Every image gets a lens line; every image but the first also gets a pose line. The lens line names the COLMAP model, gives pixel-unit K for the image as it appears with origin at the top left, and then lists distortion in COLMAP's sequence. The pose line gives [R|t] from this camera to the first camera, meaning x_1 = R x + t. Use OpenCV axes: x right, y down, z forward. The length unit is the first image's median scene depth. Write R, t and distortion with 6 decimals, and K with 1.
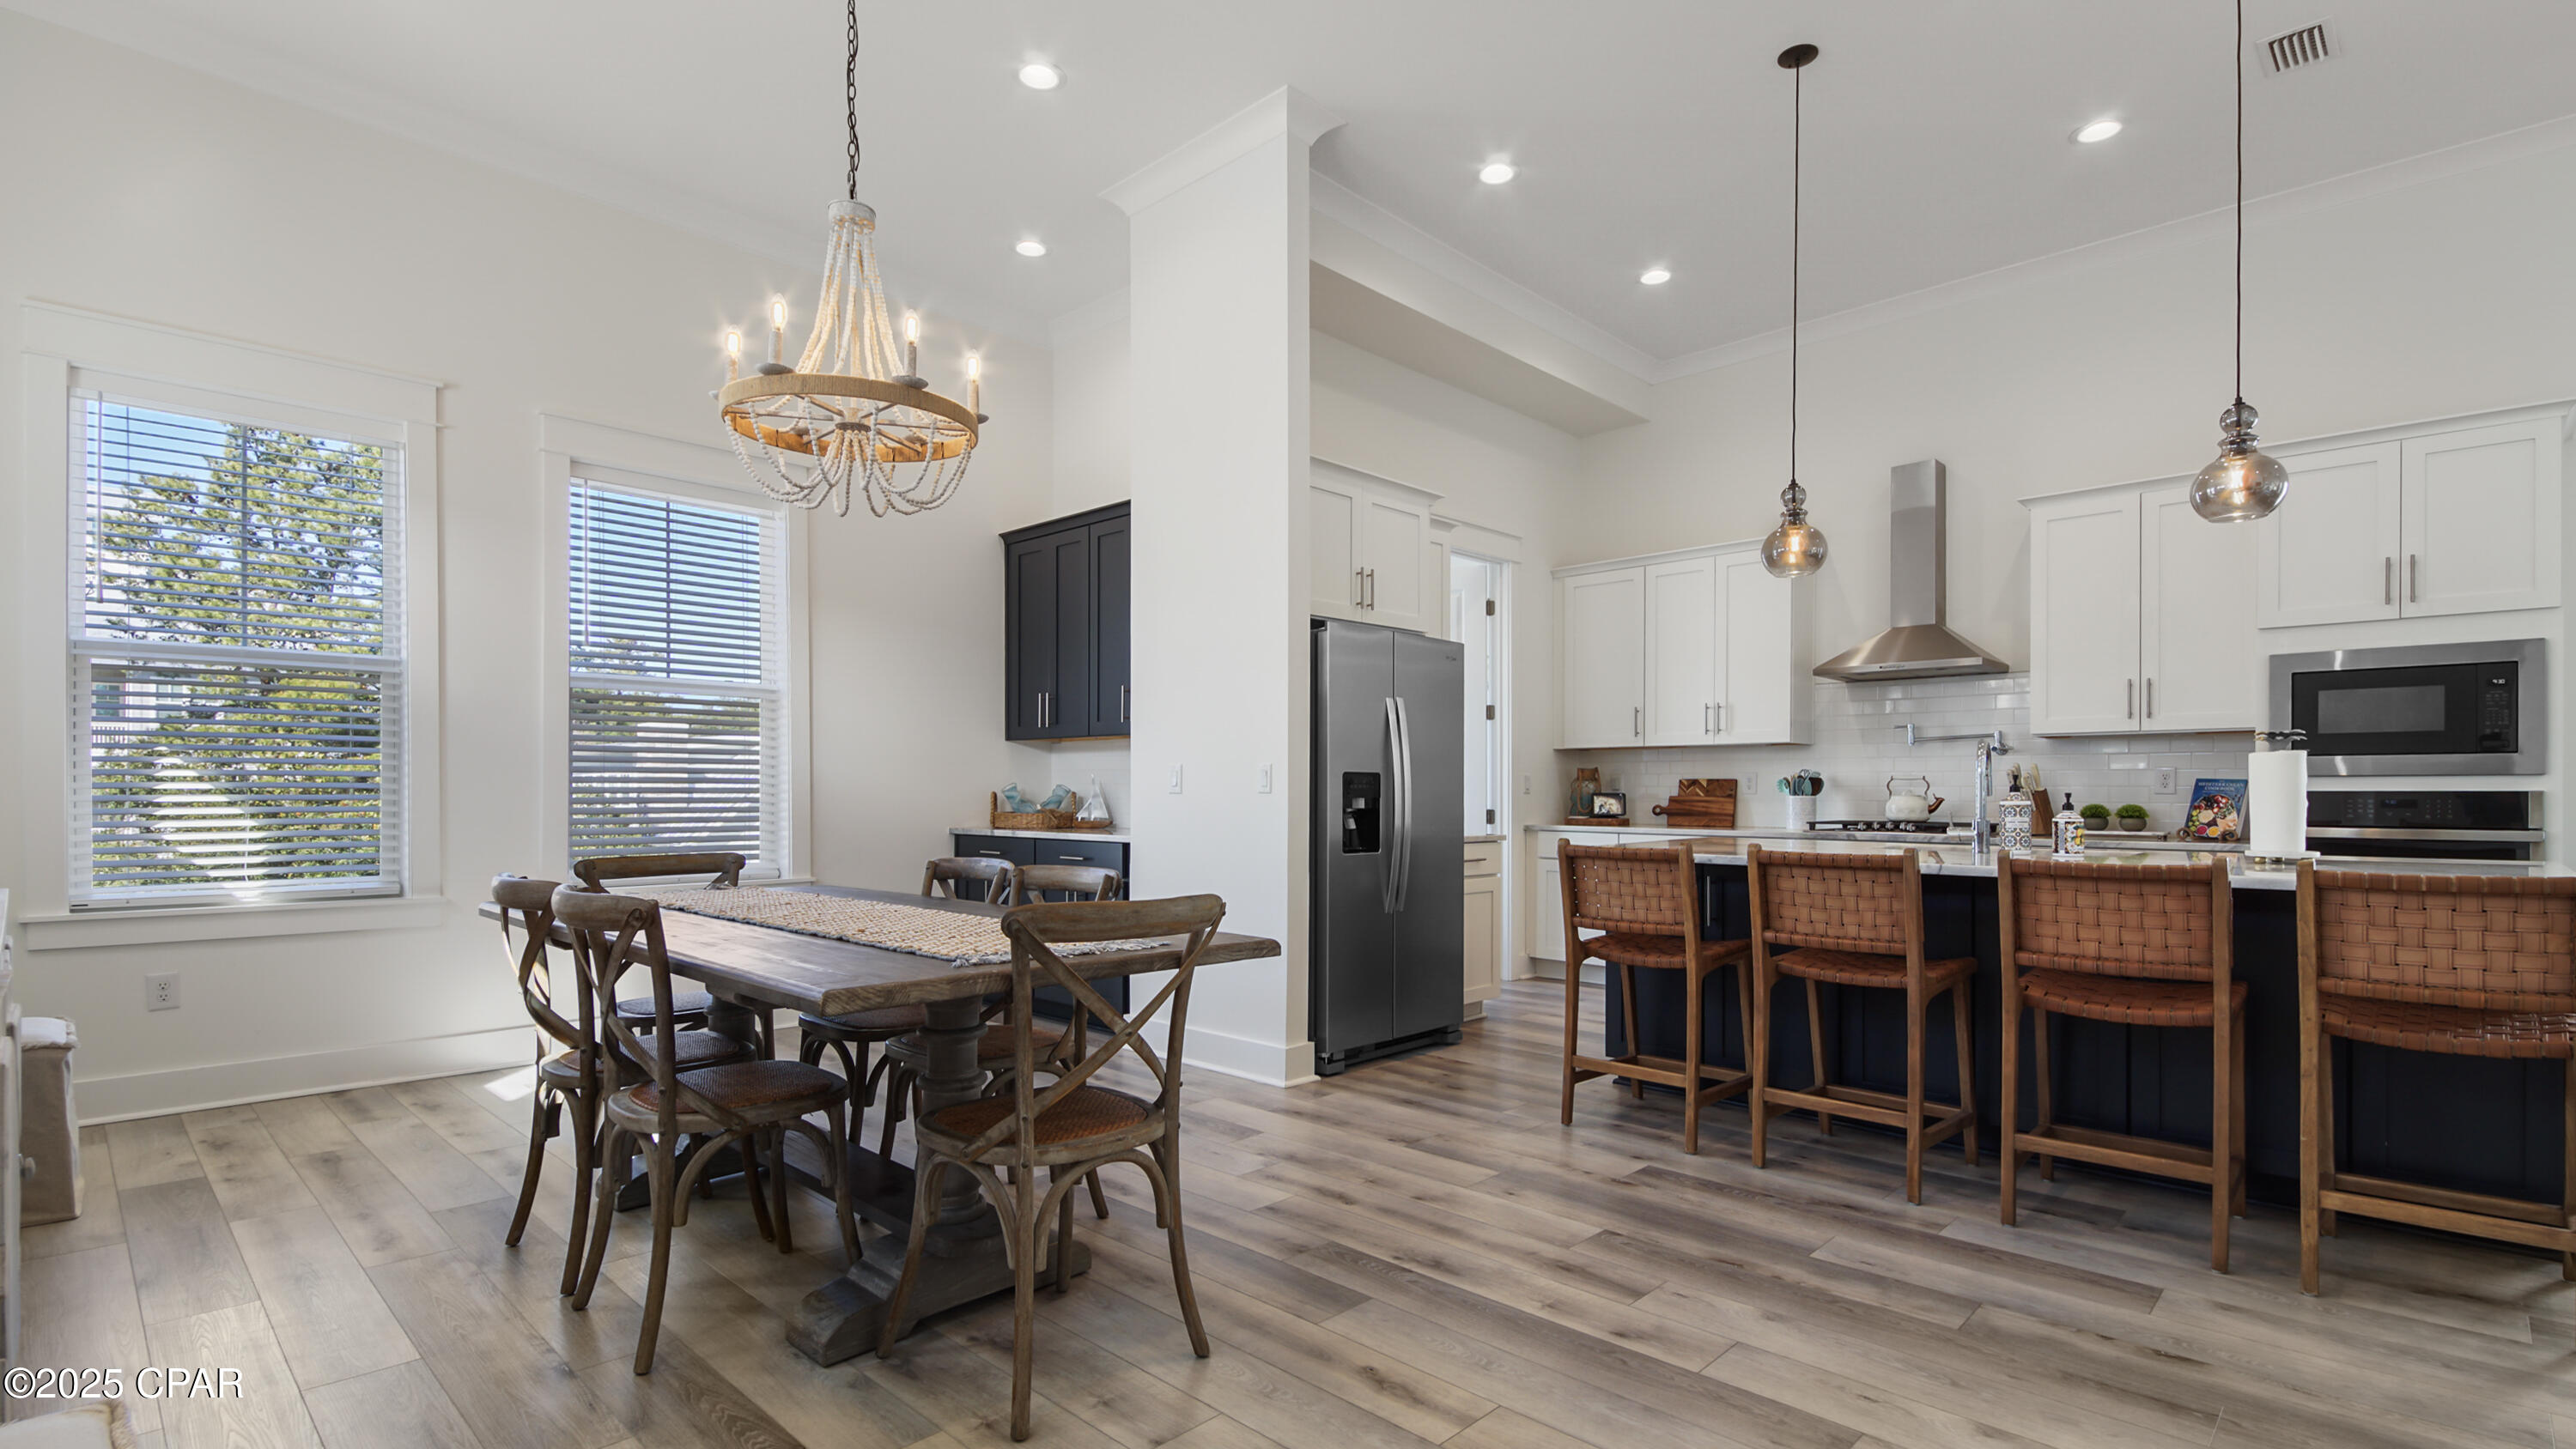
lens RADIAL K [[1162.8, 0, 1285.9], [0, 1162.8, 799.1], [0, 0, 1]] dist [0.015049, -0.000541]
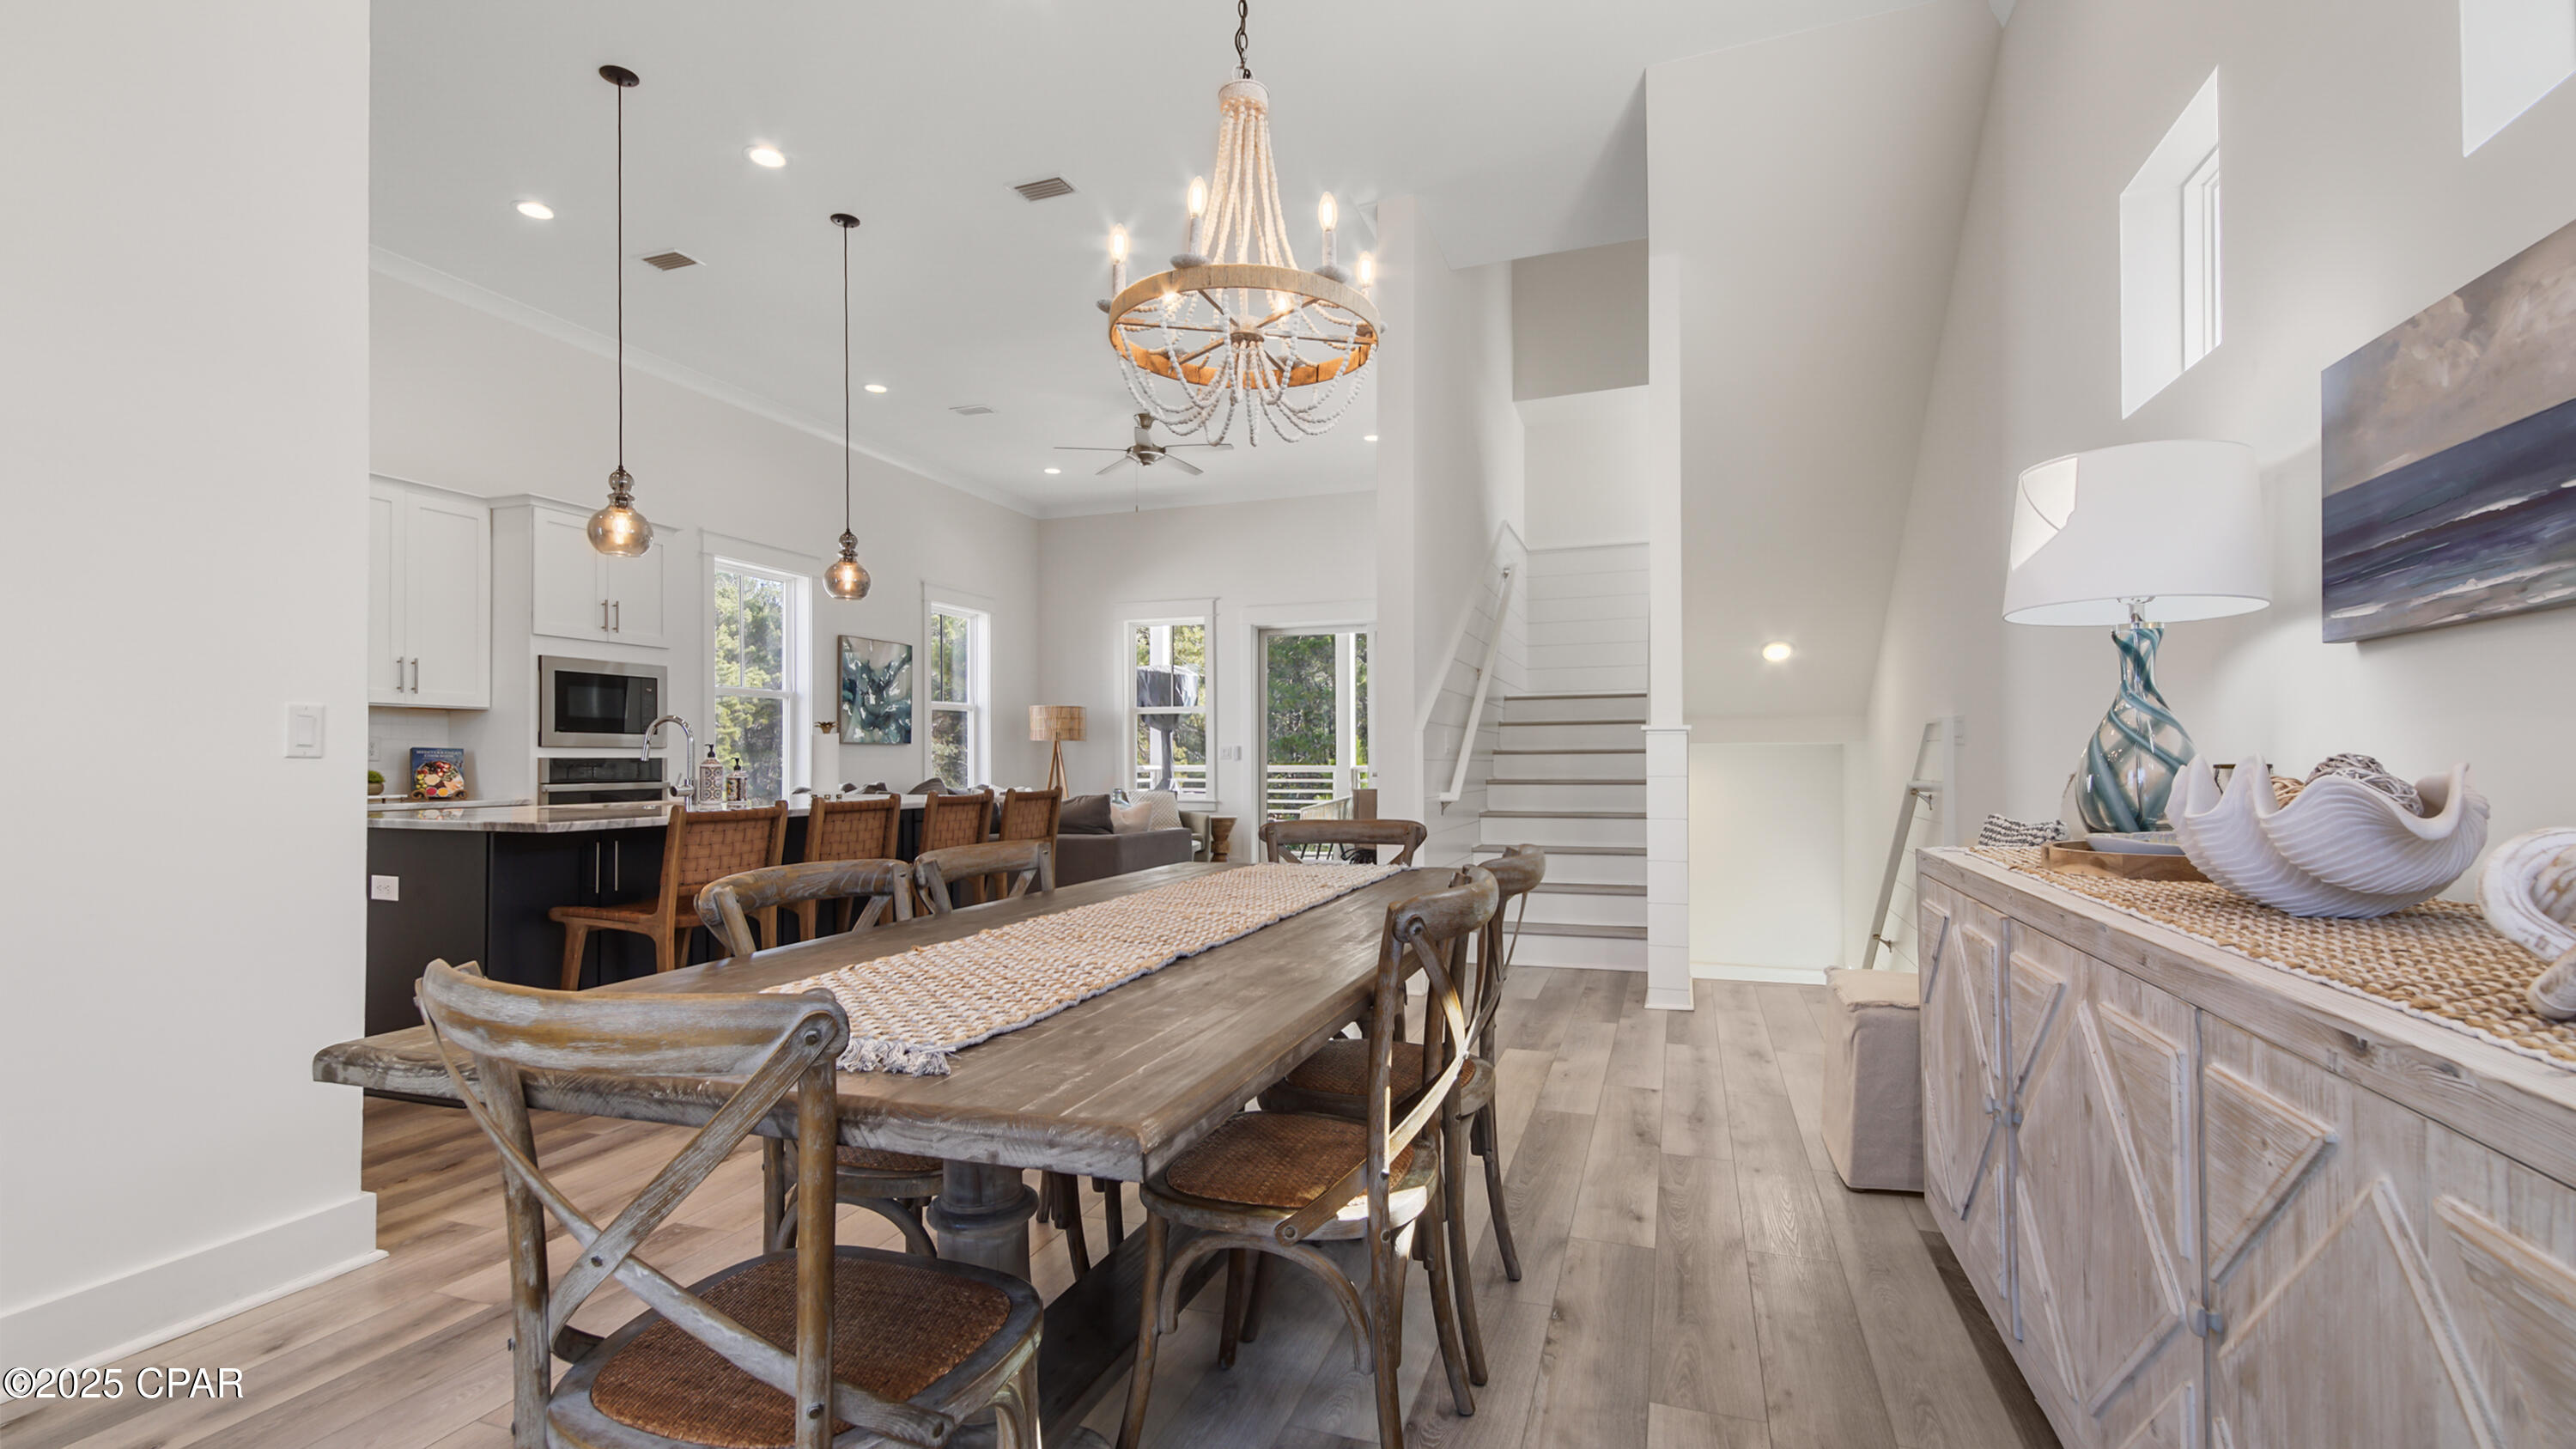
lens RADIAL K [[1138.9, 0, 1286.6], [0, 1138.9, 749.6], [0, 0, 1]] dist [0.013425, -0.000123]
pose [[-0.414800, 0.008441, 0.909873, -0.613478], [0.007918, 0.999953, -0.005667, -0.001950], [-0.909878, 0.004854, -0.414848, 0.698536]]
